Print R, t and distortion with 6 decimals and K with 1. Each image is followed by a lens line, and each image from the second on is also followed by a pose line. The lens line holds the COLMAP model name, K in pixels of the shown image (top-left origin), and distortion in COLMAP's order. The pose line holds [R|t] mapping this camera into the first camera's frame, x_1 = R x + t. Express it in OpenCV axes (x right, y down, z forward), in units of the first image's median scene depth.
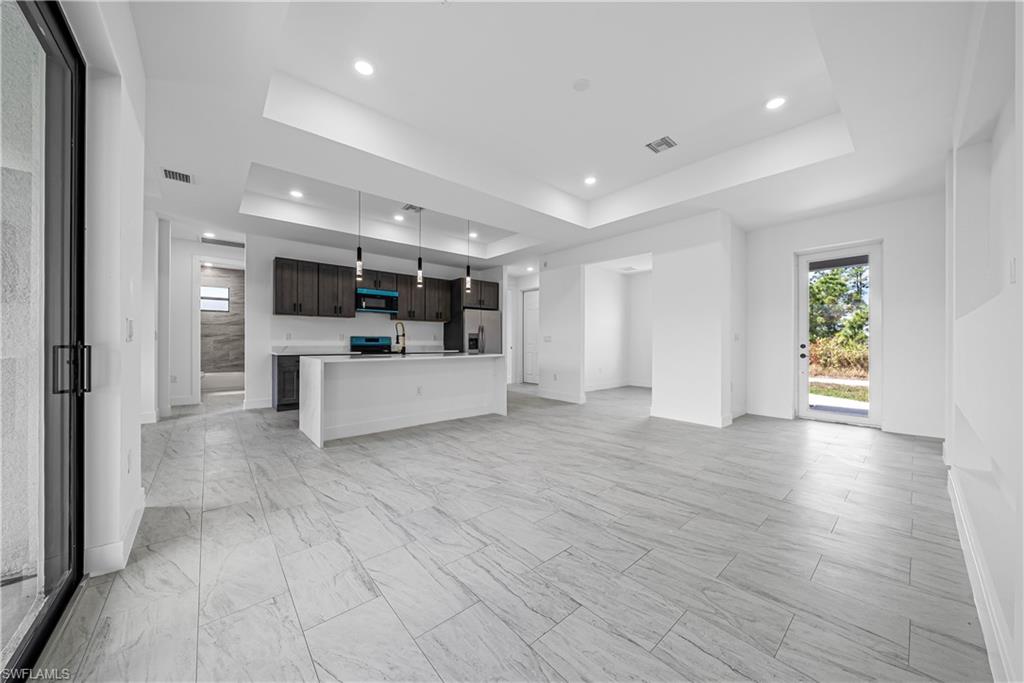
lens RADIAL K [[353.5, 0, 512.0], [0, 353.5, 341.5], [0, 0, 1]] dist [-0.001155, -0.000084]
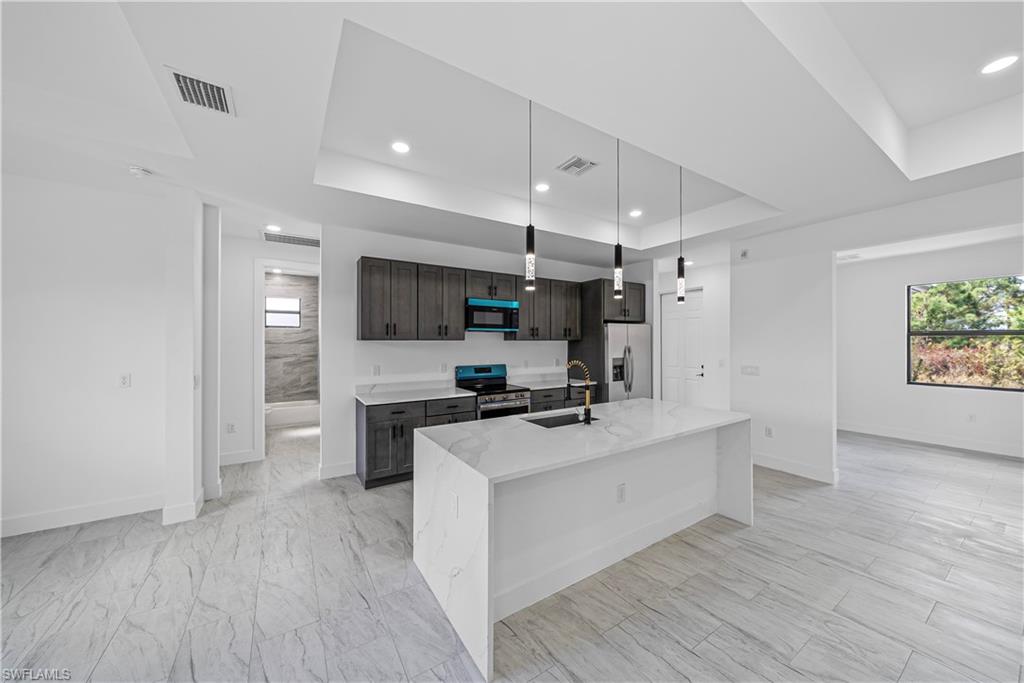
lens RADIAL K [[355.3, 0, 512.0], [0, 355.3, 341.5], [0, 0, 1]] dist [-0.001311, -0.000118]
pose [[0.990212, -0.002811, -0.139545, -0.245324], [0.003154, 0.999993, 0.002232, -0.064533], [0.139538, -0.002650, 0.990213, 0.310184]]
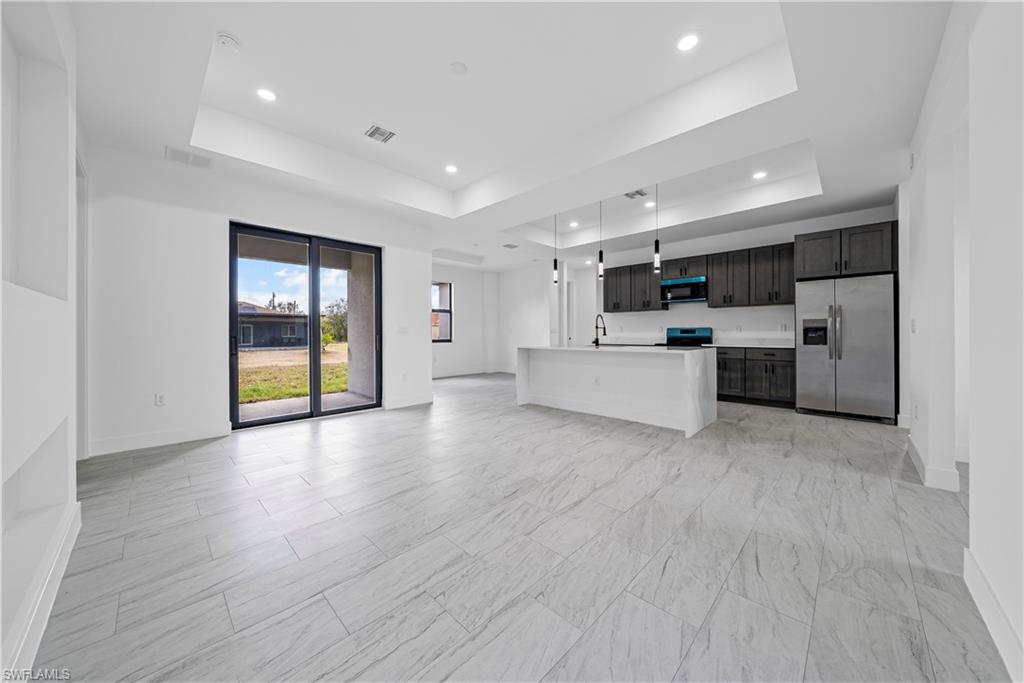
lens RADIAL K [[354.7, 0, 515.6], [0, 354.7, 333.6], [0, 0, 1]] dist [-0.002197, -0.000139]
pose [[0.096932, -0.002998, -0.995287, 0.514975], [0.004660, 0.999986, -0.002559, 0.001532], [0.995280, -0.004390, 0.096944, 0.465325]]
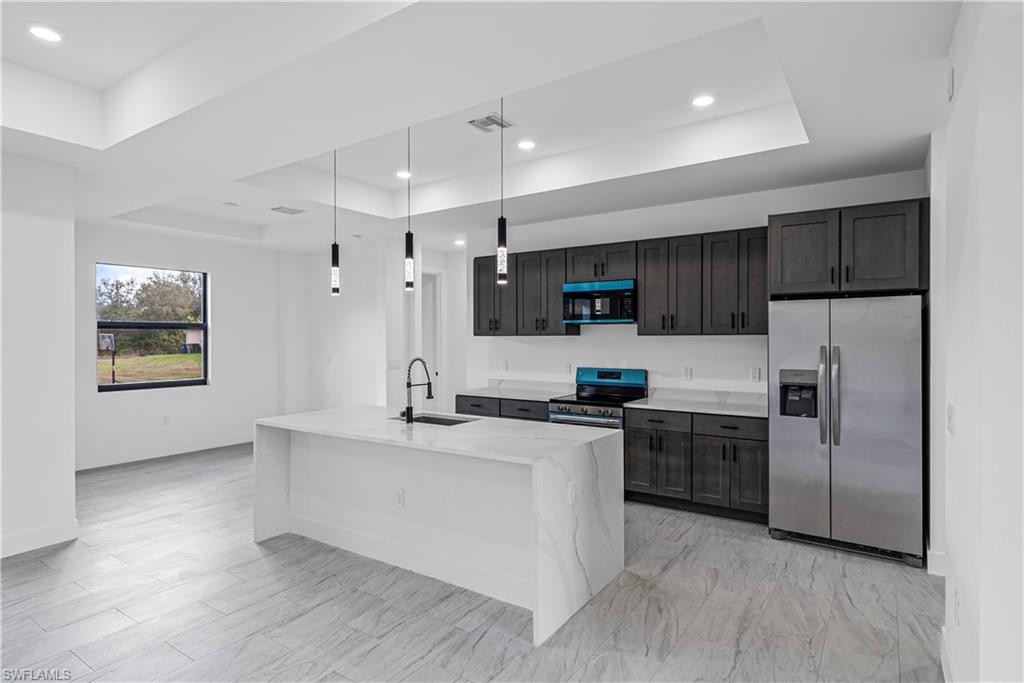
lens RADIAL K [[546.4, 0, 512.0], [0, 546.4, 341.5], [0, 0, 1]] dist [0.003170, 0.000630]
pose [[0.260131, 0.004219, -0.965564, 0.371095], [0.004876, 0.999972, 0.005683, -0.061529], [0.965561, -0.006186, 0.260103, 0.664697]]
